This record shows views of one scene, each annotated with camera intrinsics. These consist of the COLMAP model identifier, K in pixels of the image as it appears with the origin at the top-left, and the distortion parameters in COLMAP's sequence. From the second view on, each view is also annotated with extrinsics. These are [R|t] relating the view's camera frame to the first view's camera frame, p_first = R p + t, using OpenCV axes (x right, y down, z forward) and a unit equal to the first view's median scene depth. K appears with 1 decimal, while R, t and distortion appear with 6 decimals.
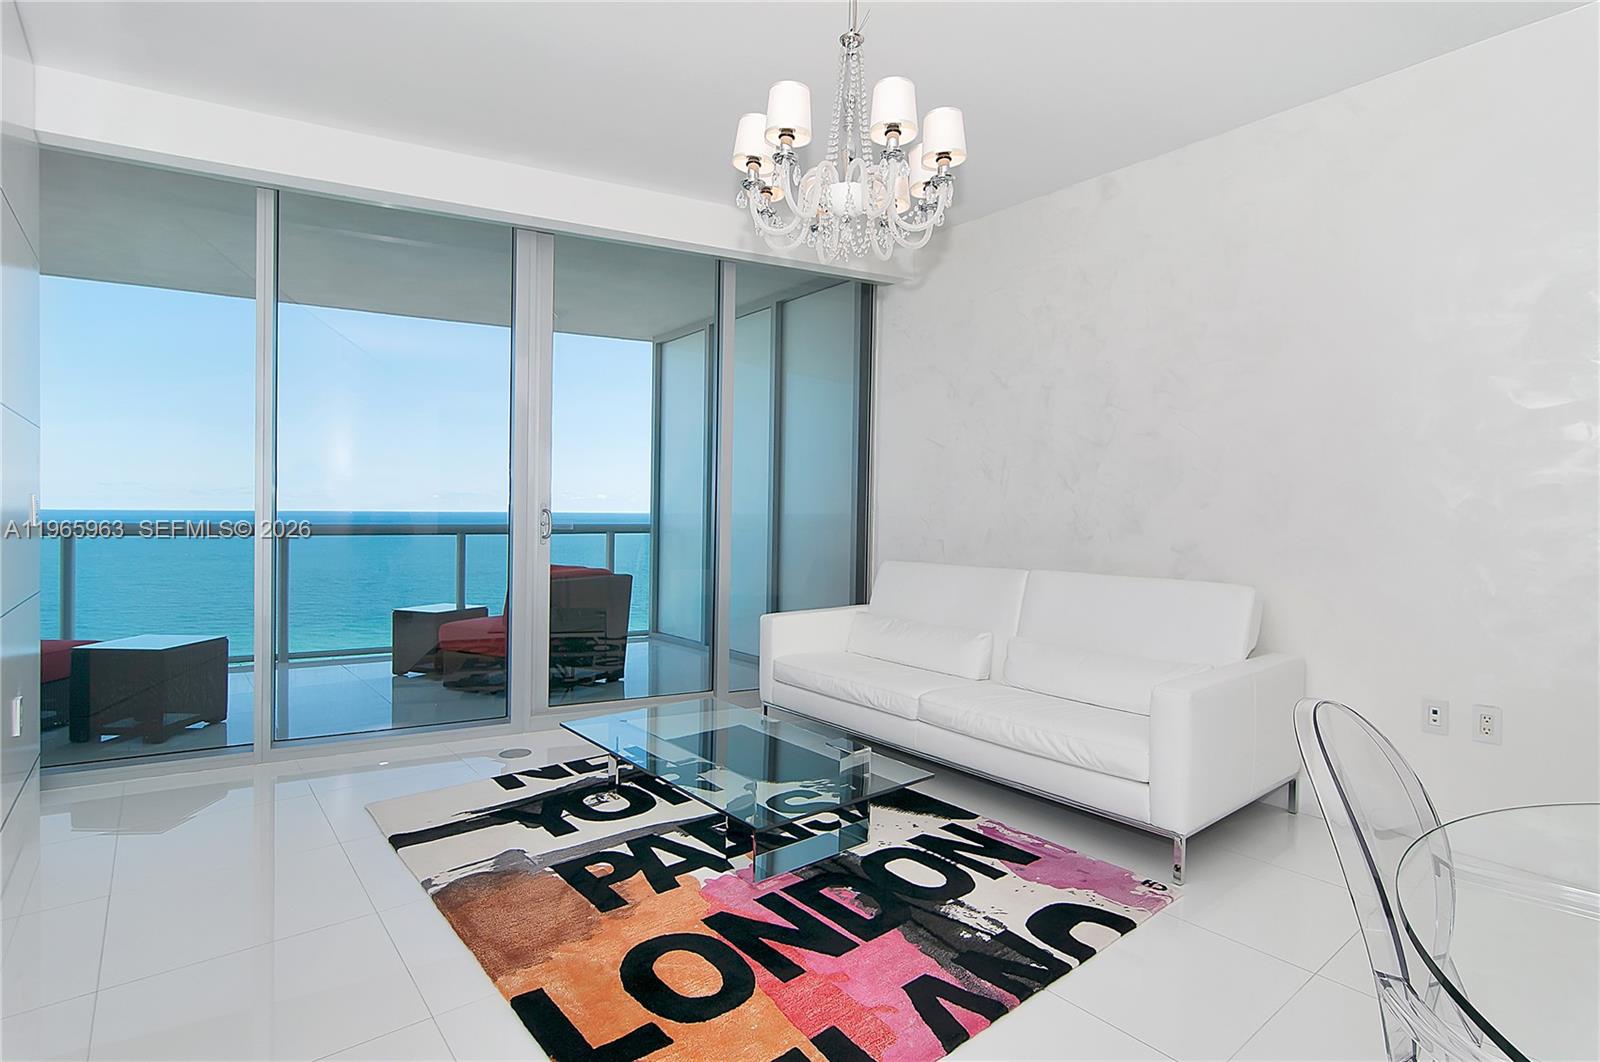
lens RADIAL K [[803.9, 0, 804.5], [0, 803.9, 527.2], [0, 0, 1]] dist [-0.002780, 0.003864]
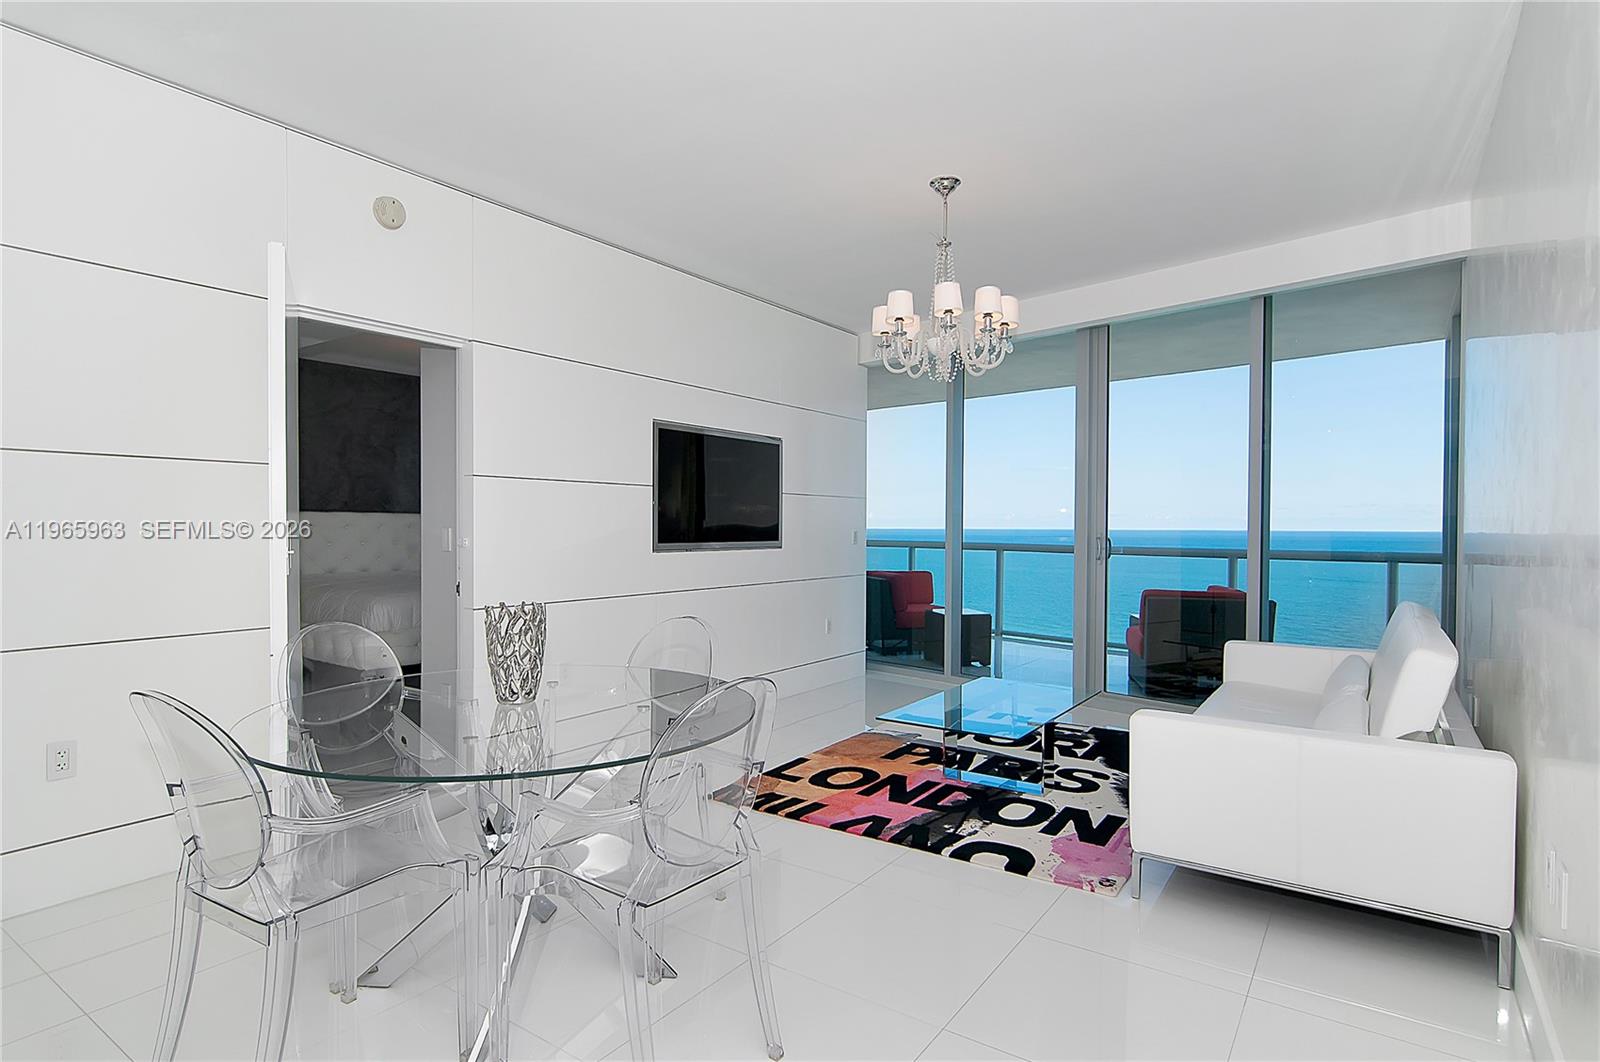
lens RADIAL K [[852.2, 0, 799.7], [0, 852.2, 526.3], [0, 0, 1]] dist [0.005205, -0.000342]
pose [[0.298332, 0.009866, -0.954411, 1.376305], [-0.036929, 0.999317, -0.001214, -0.026638], [0.953748, 0.035607, 0.298492, 0.218990]]
